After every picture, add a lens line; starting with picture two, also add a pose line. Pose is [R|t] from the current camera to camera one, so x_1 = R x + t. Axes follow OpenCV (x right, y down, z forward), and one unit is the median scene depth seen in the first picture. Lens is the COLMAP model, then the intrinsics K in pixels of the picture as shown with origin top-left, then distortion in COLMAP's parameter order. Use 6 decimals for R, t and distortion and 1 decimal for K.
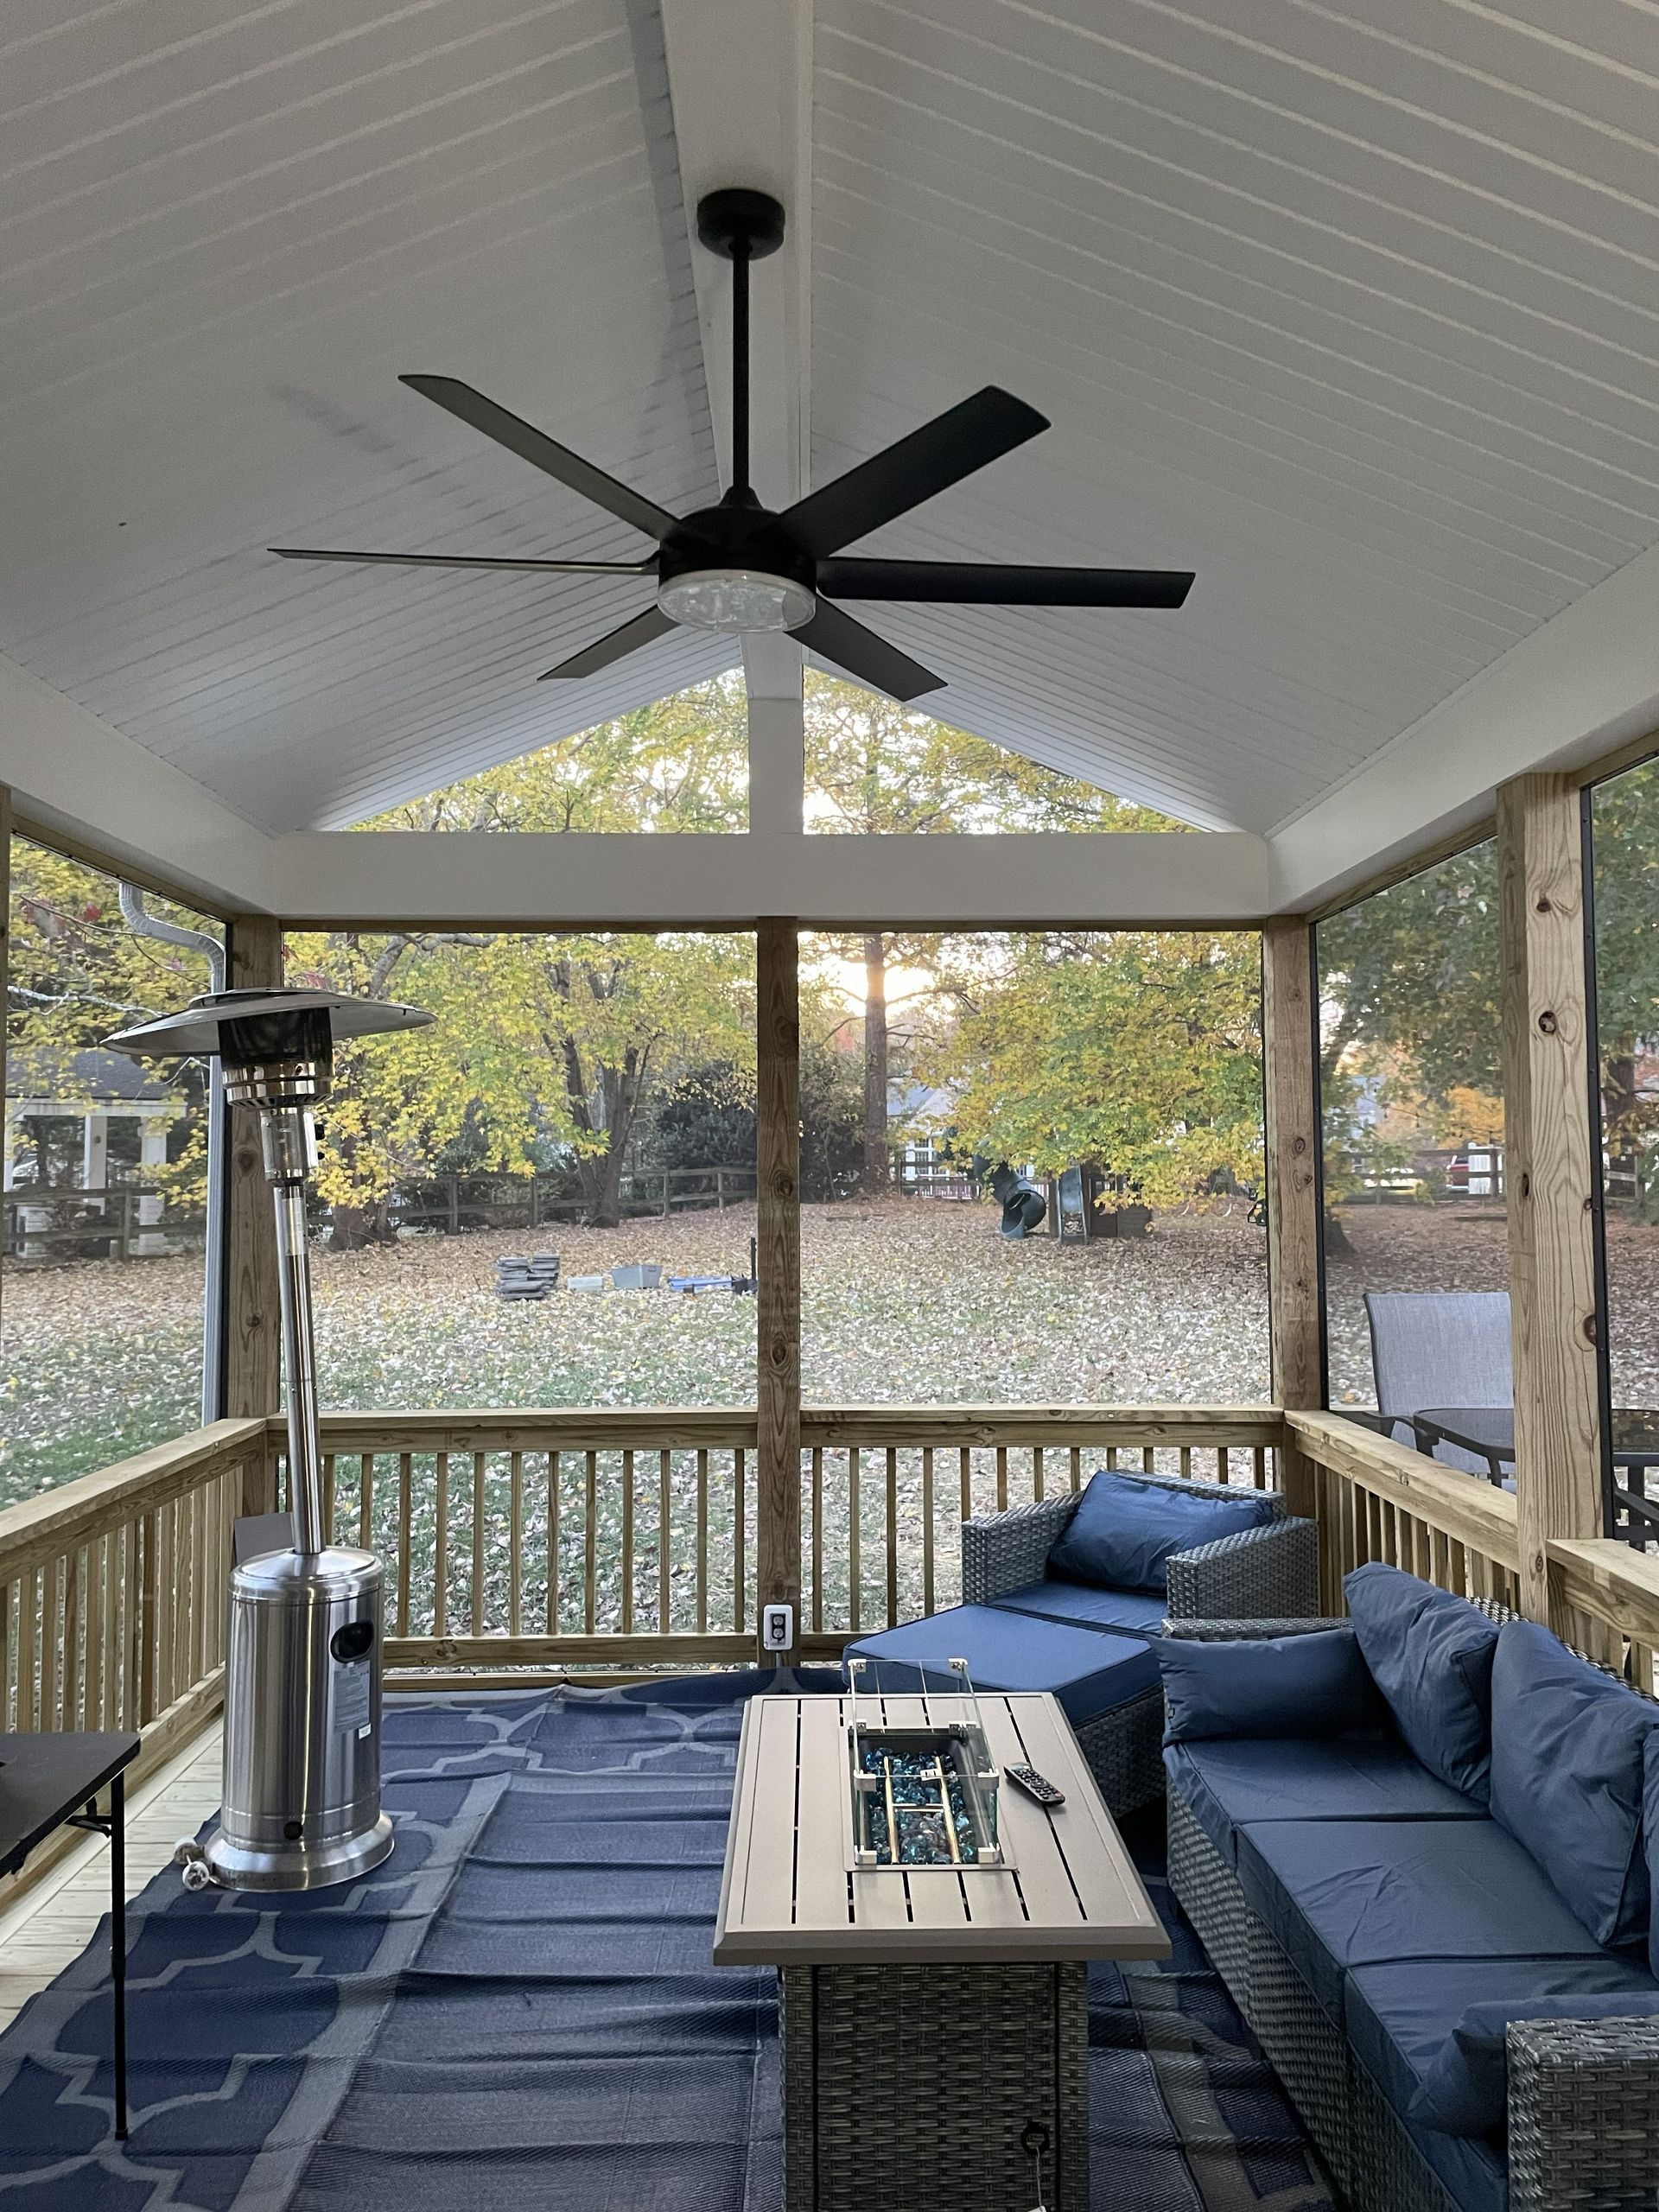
lens RADIAL K [[1659.1, 0, 840.4], [0, 1659.1, 1090.2], [0, 0, 1]] dist [0.081377, -0.109127]
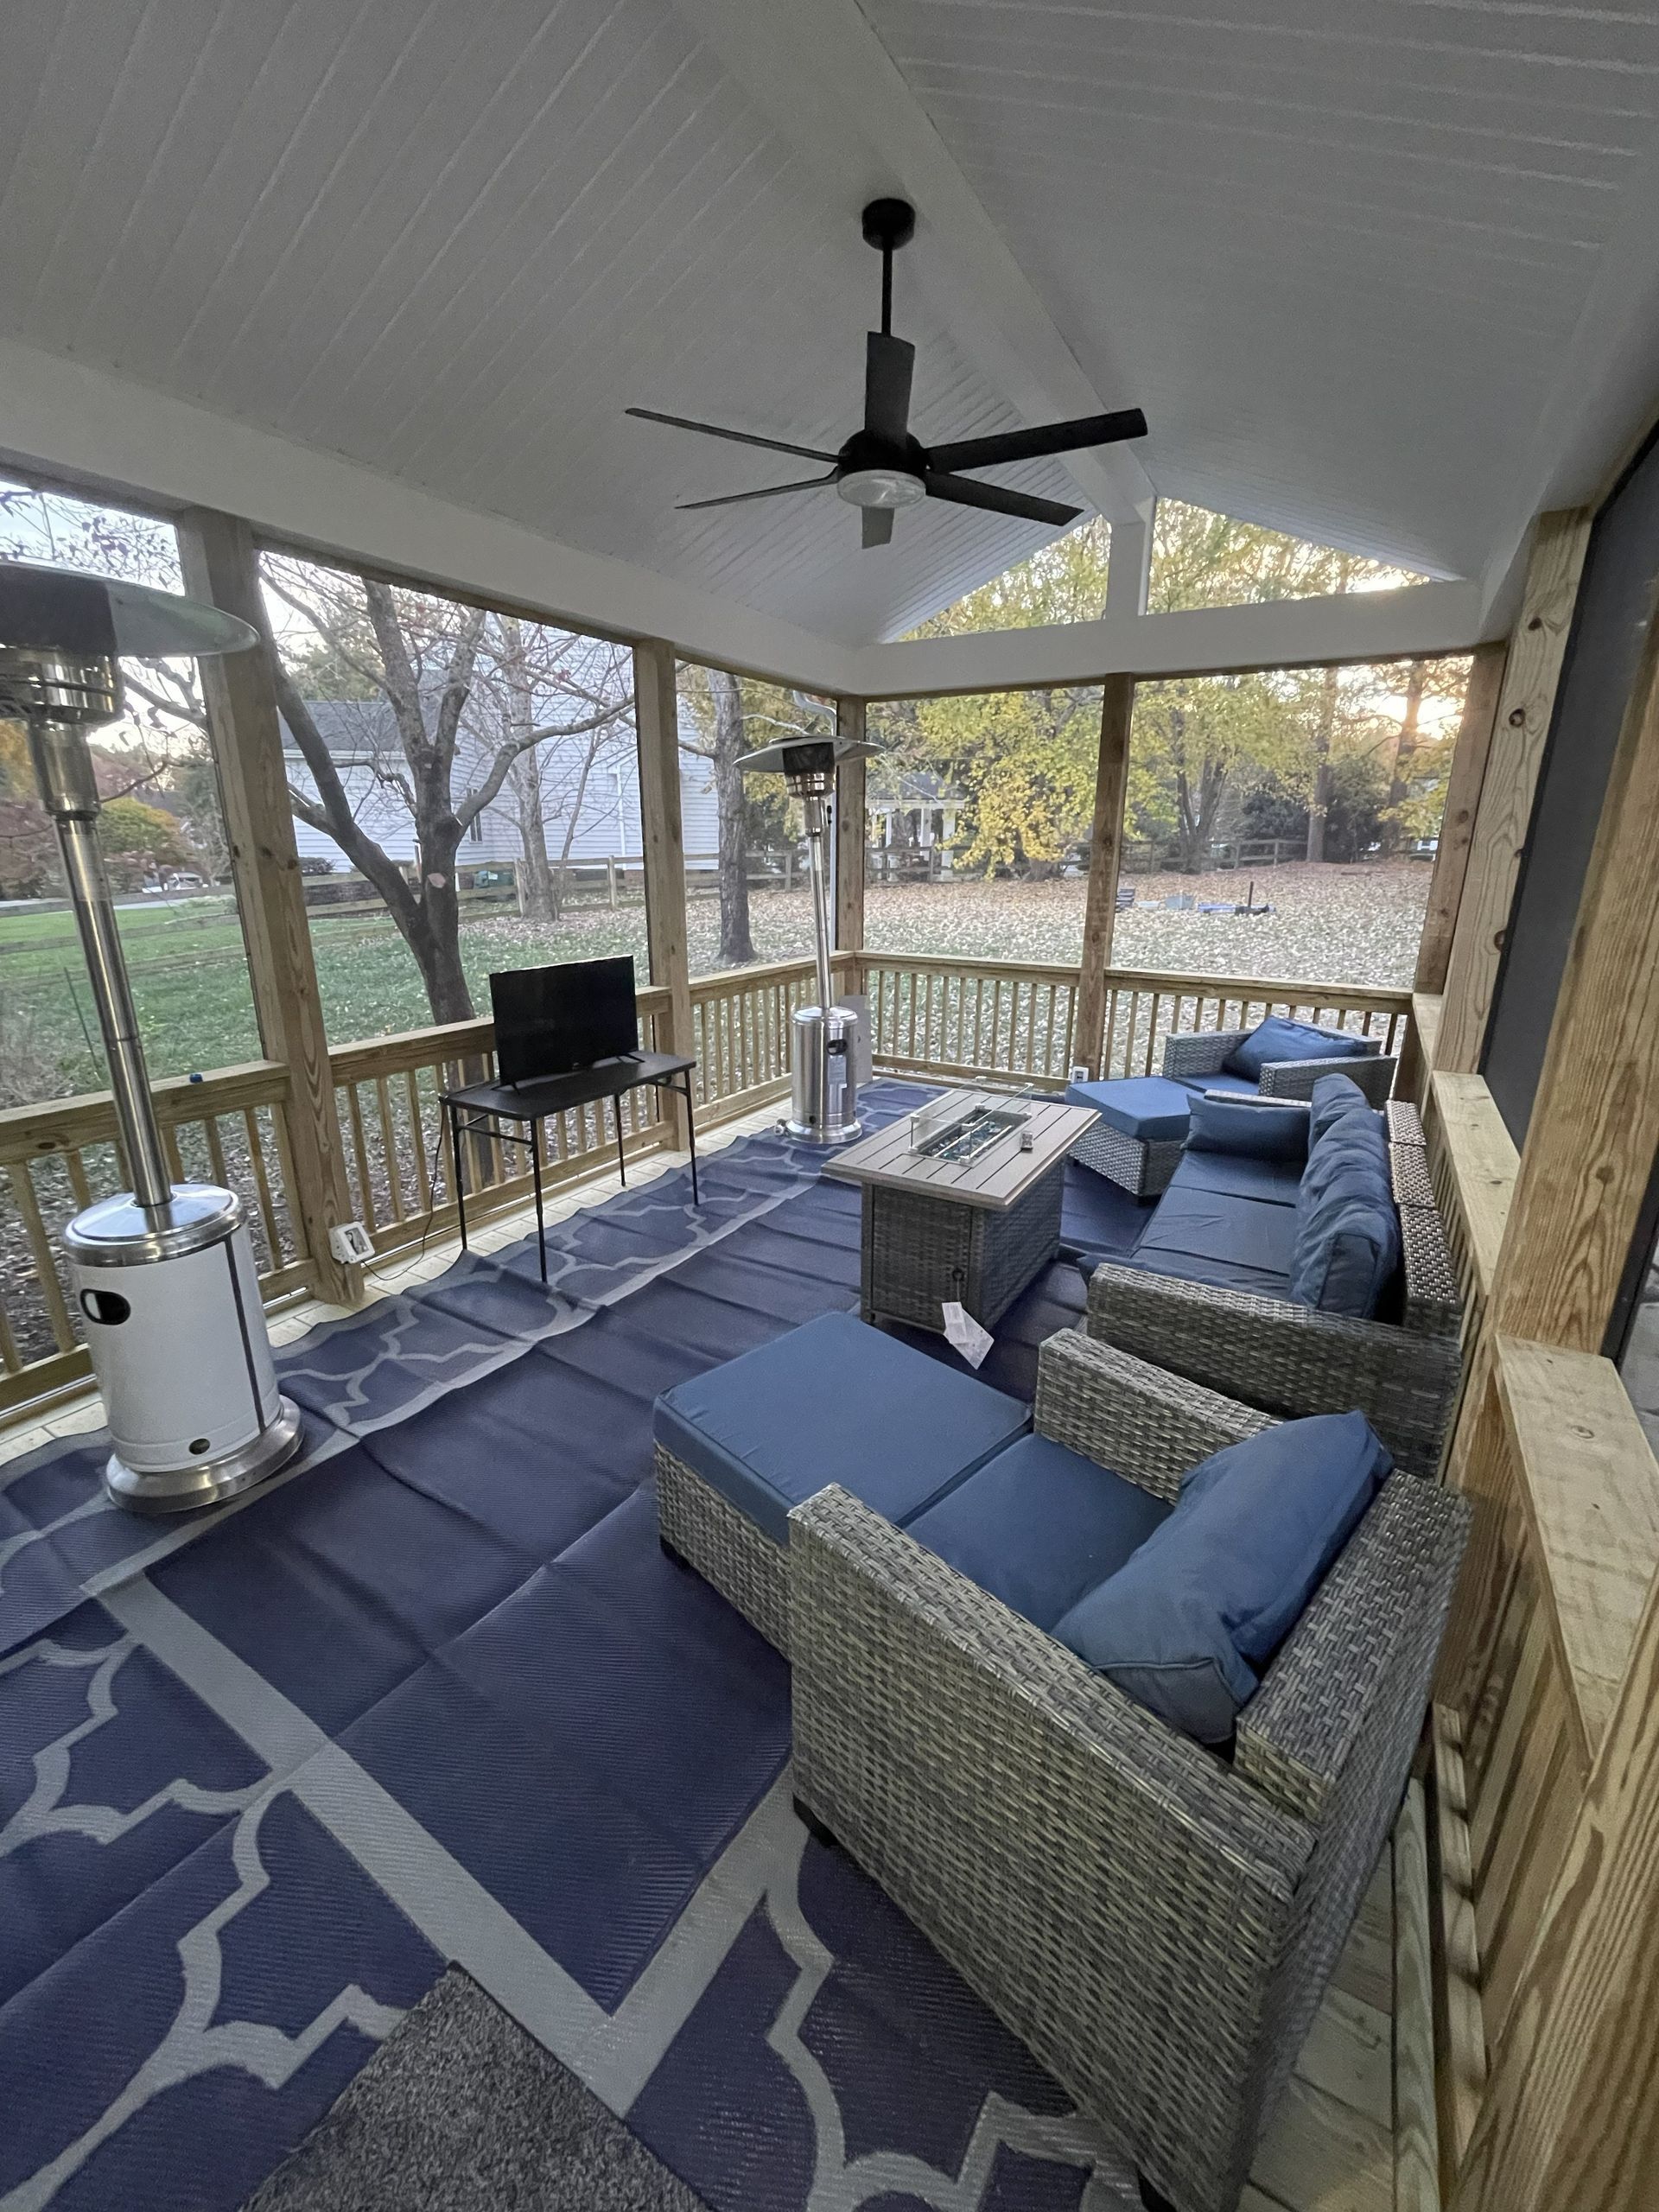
lens RADIAL K [[889.1, 0, 843.1], [0, 889.1, 1101.5], [0, 0, 1]] dist [0.000476, -0.001813]
pose [[0.855833, 0.153799, -0.493858, 0.289024], [0.016230, 0.946317, 0.322831, 0.011533], [0.516998, -0.284305, 0.807393, 0.017992]]
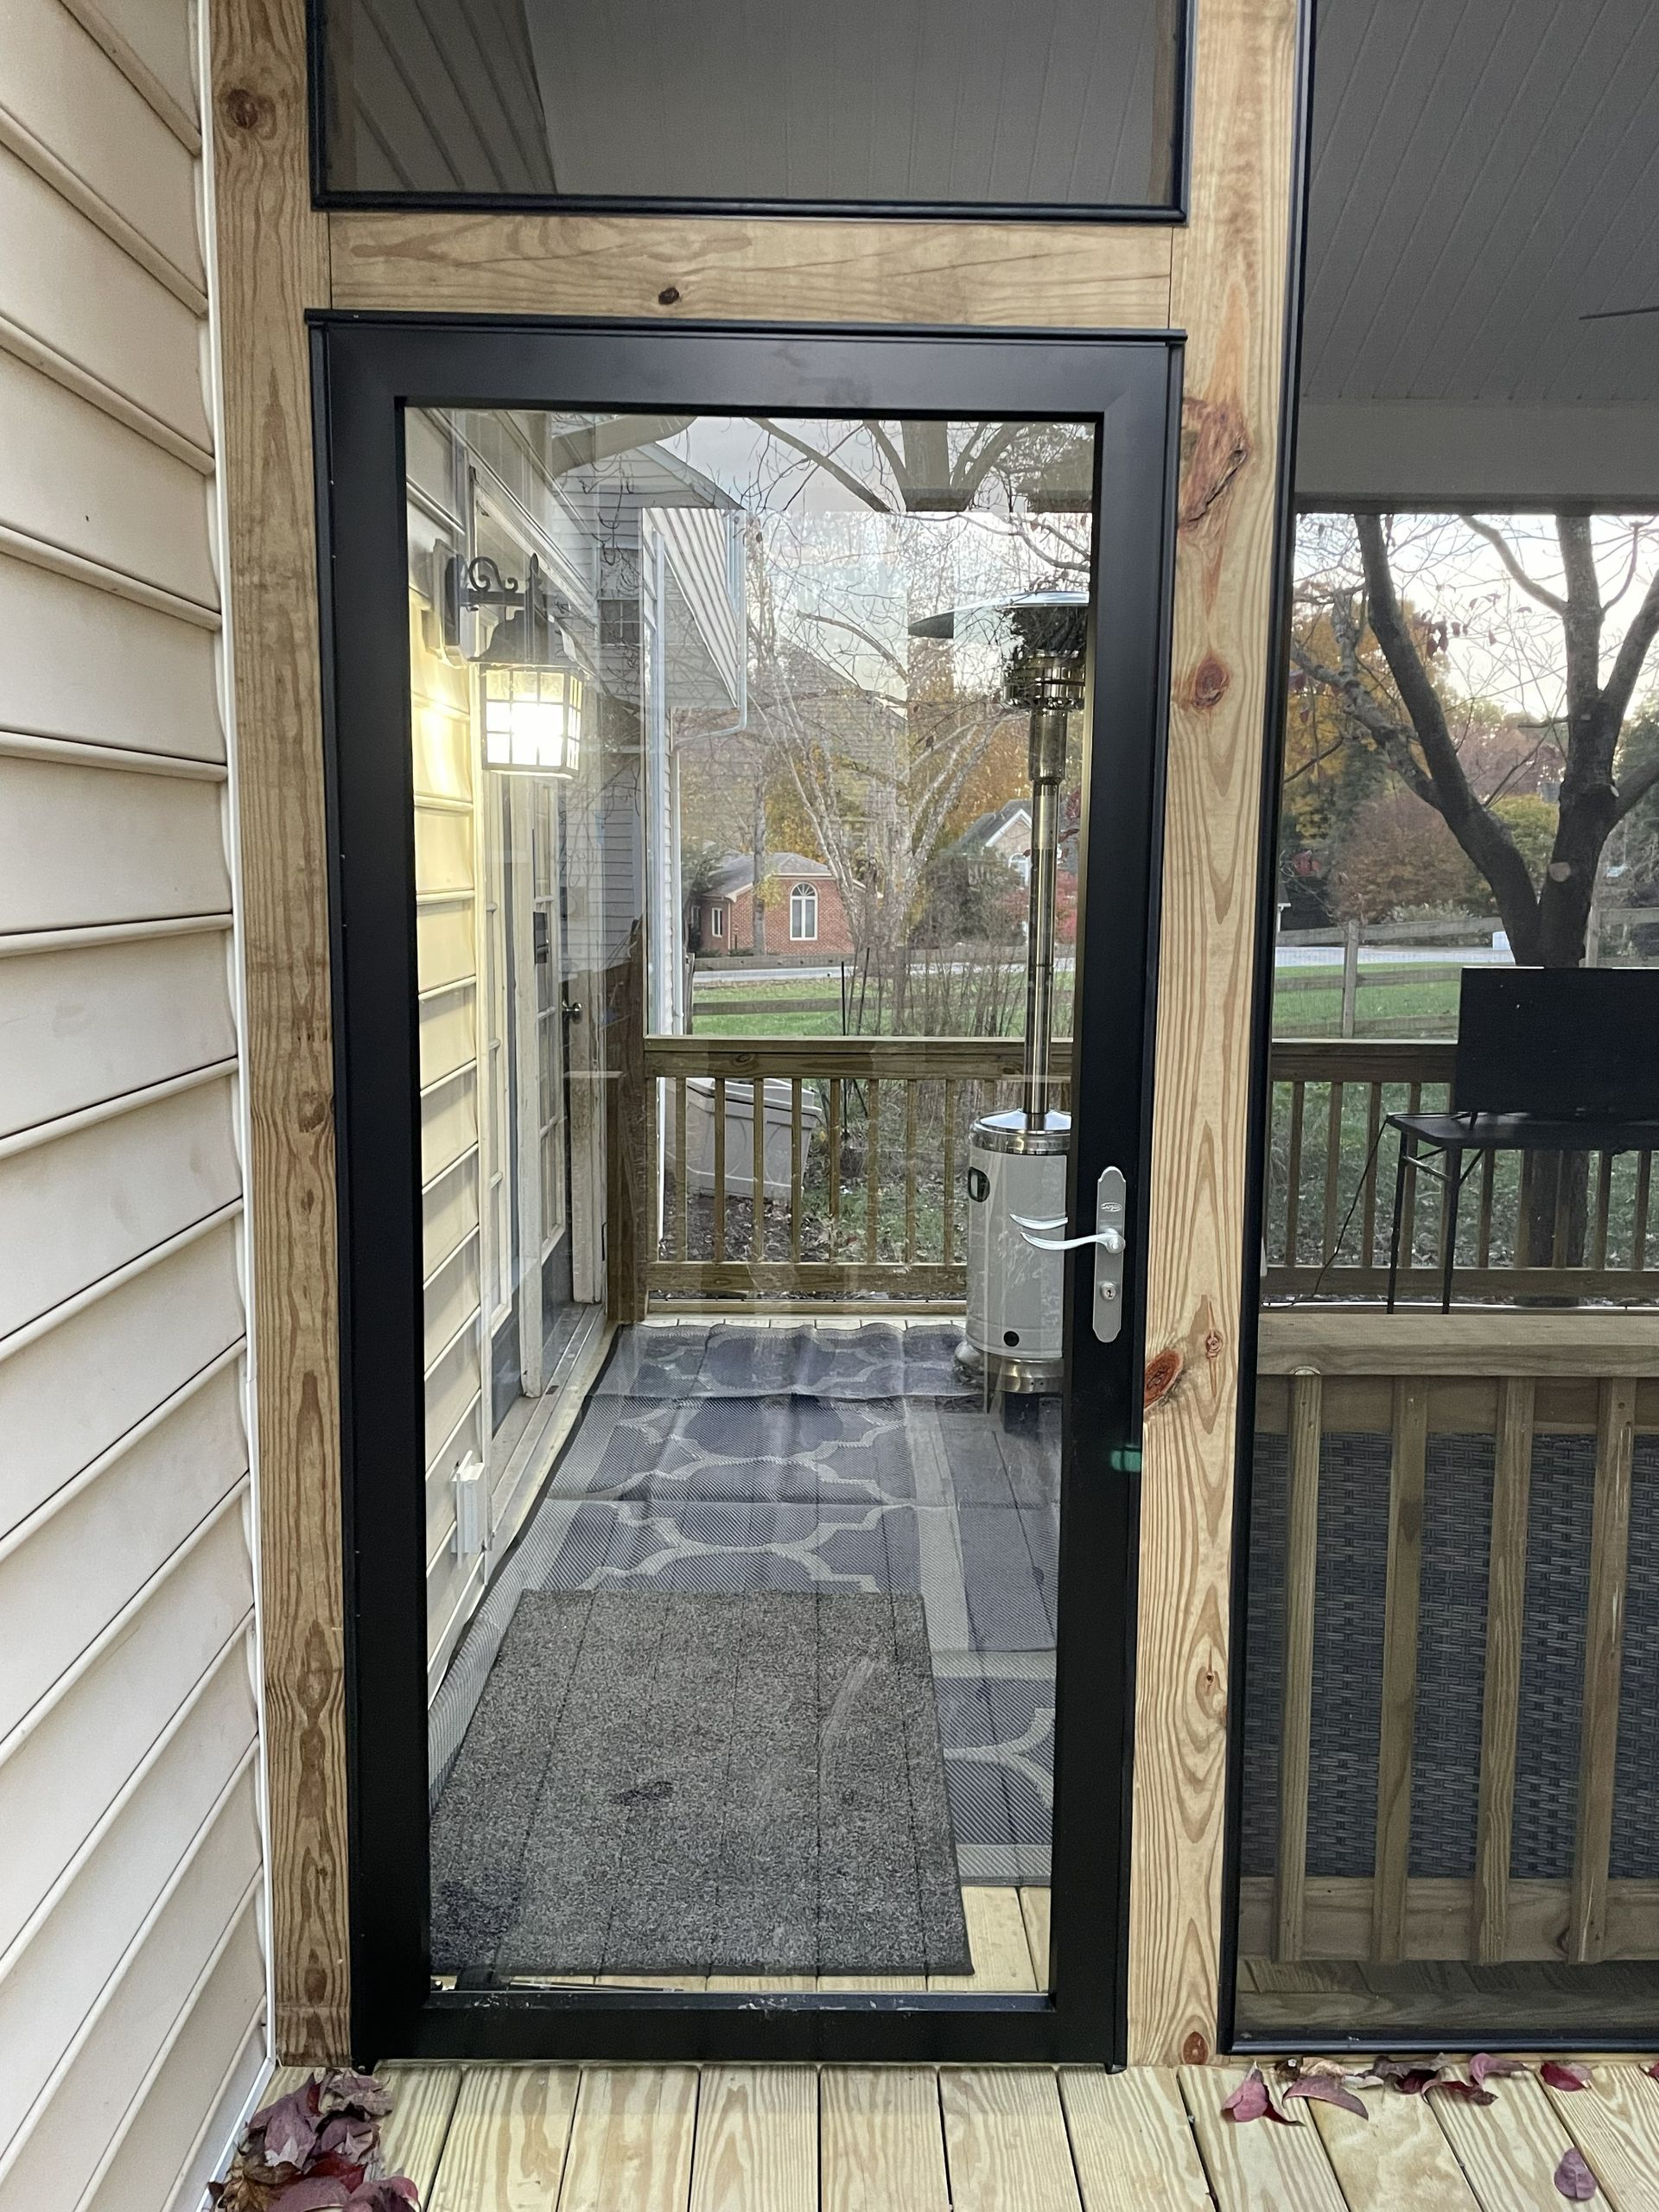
lens RADIAL K [[1659.1, 0, 826.4], [0, 1659.1, 1098.6], [0, 0, 1]] dist [0.081377, -0.109127]
pose [[-0.004006, 0.133944, -0.990981, 0.768633], [0.037319, 0.990318, 0.133704, 0.064269], [0.999295, -0.036447, -0.008966, 0.081439]]
